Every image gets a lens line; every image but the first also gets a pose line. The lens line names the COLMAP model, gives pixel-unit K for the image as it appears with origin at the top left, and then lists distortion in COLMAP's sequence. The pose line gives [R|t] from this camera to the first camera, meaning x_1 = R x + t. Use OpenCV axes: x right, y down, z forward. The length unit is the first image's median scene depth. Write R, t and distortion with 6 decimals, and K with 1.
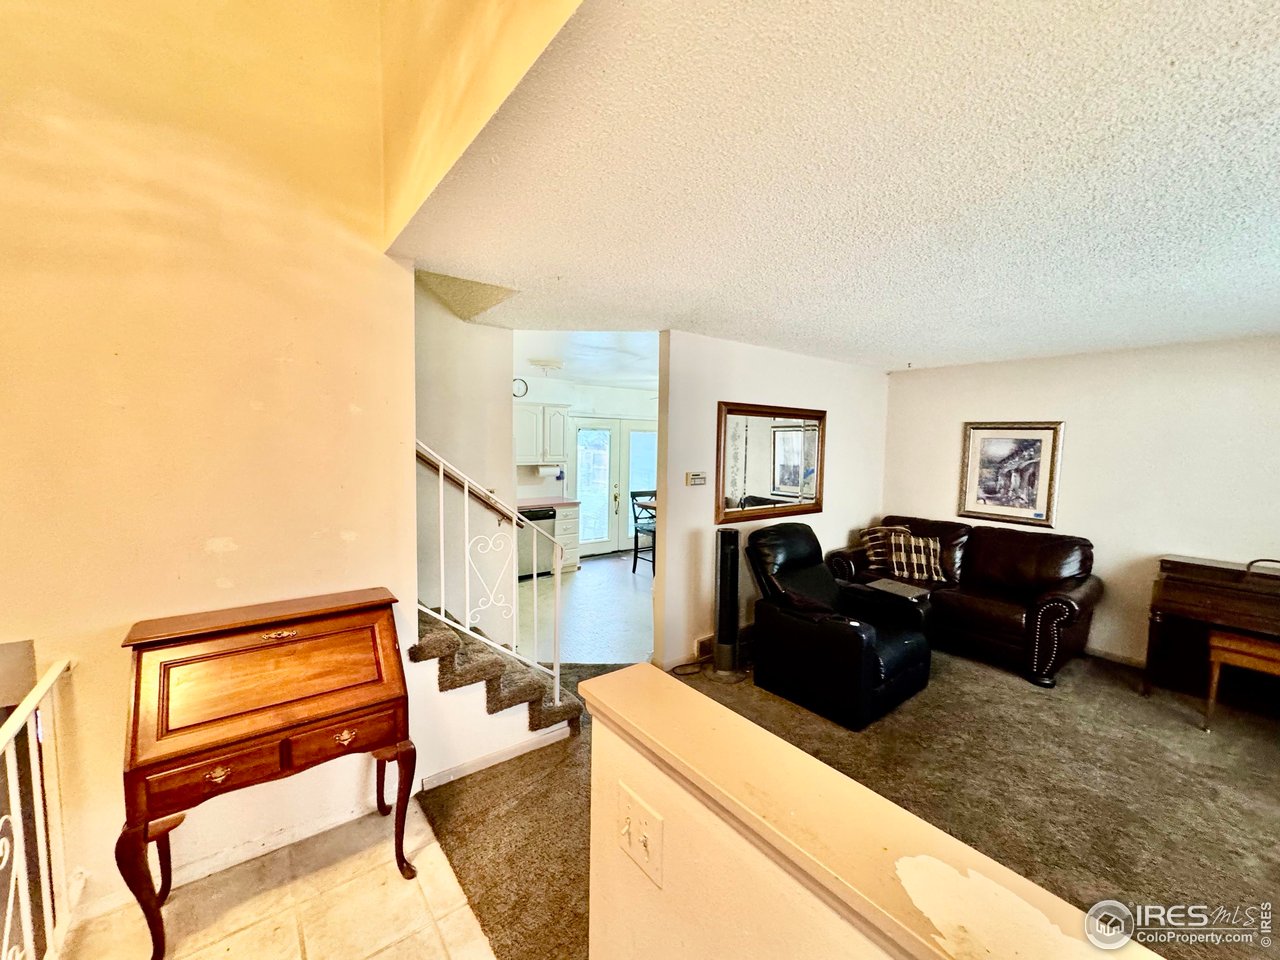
lens RADIAL K [[511.2, 0, 639.5], [0, 511.2, 478.9], [0, 0, 1]] dist [-0.003159, -0.000344]
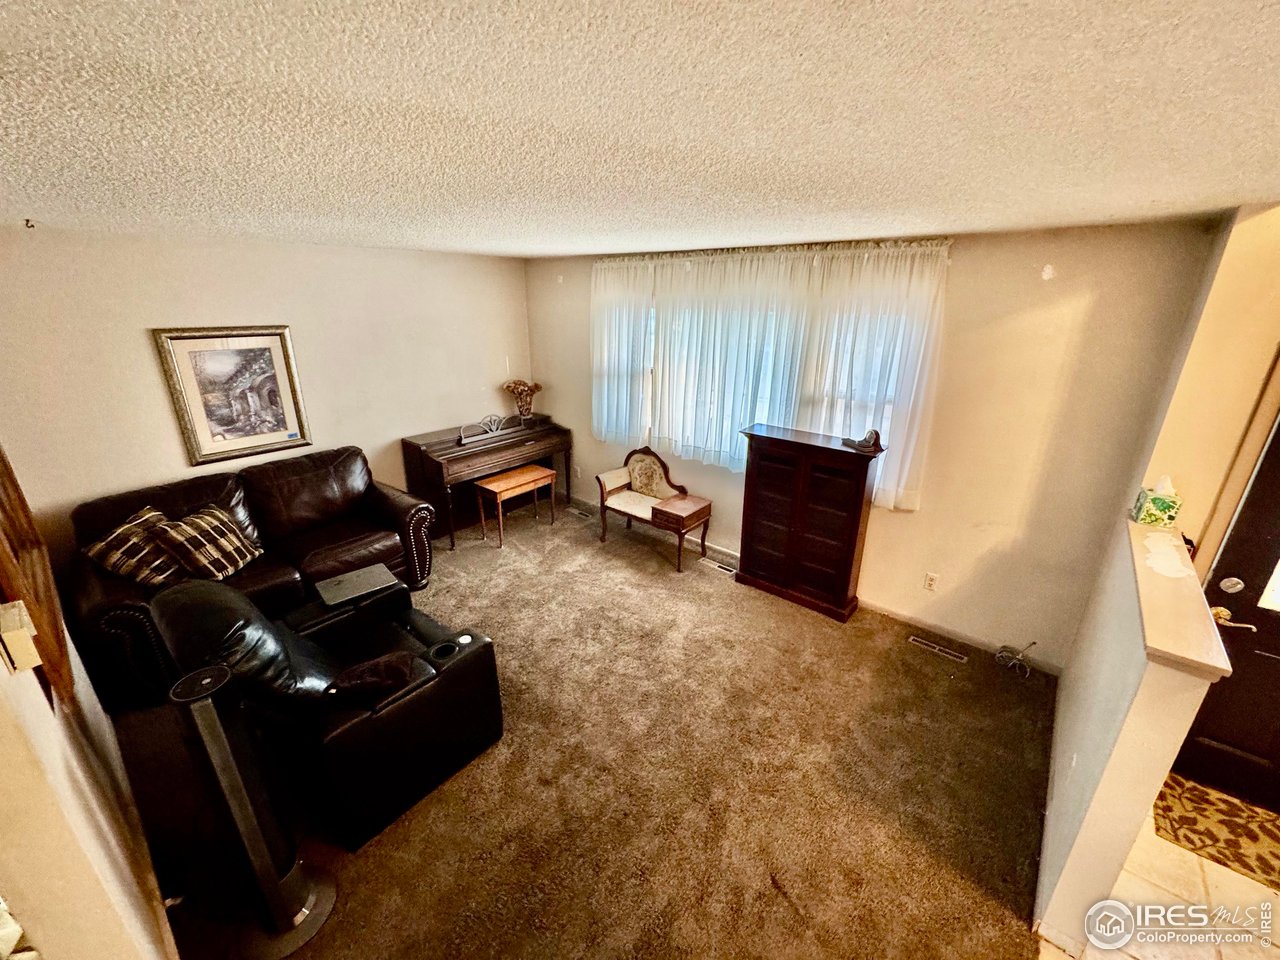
lens RADIAL K [[511.2, 0, 639.6], [0, 511.2, 477.9], [0, 0, 1]] dist [-0.003159, -0.000344]
pose [[-0.215142, -0.347492, 0.912668, -0.180365], [0.066079, 0.927231, 0.368613, -0.147603], [-0.974345, 0.139612, -0.176524, 0.583914]]
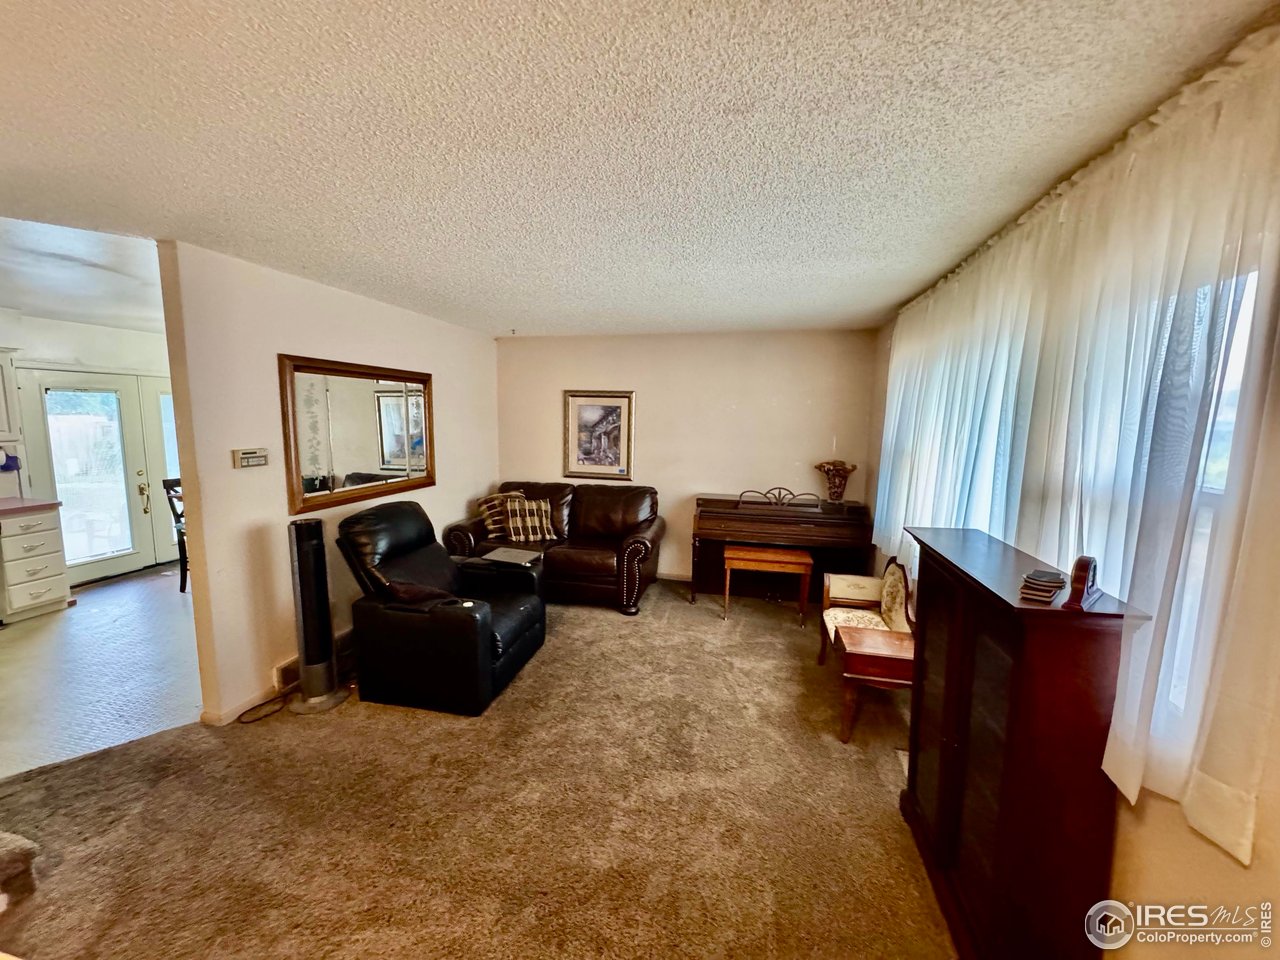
lens RADIAL K [[511.2, 0, 638.2], [0, 511.2, 480.1], [0, 0, 1]] dist [-0.003159, -0.000344]
pose [[0.770465, -0.087519, 0.631446, 0.064223], [0.046768, 0.995622, 0.080929, -0.001705], [-0.635764, -0.032821, 0.771185, 0.065319]]
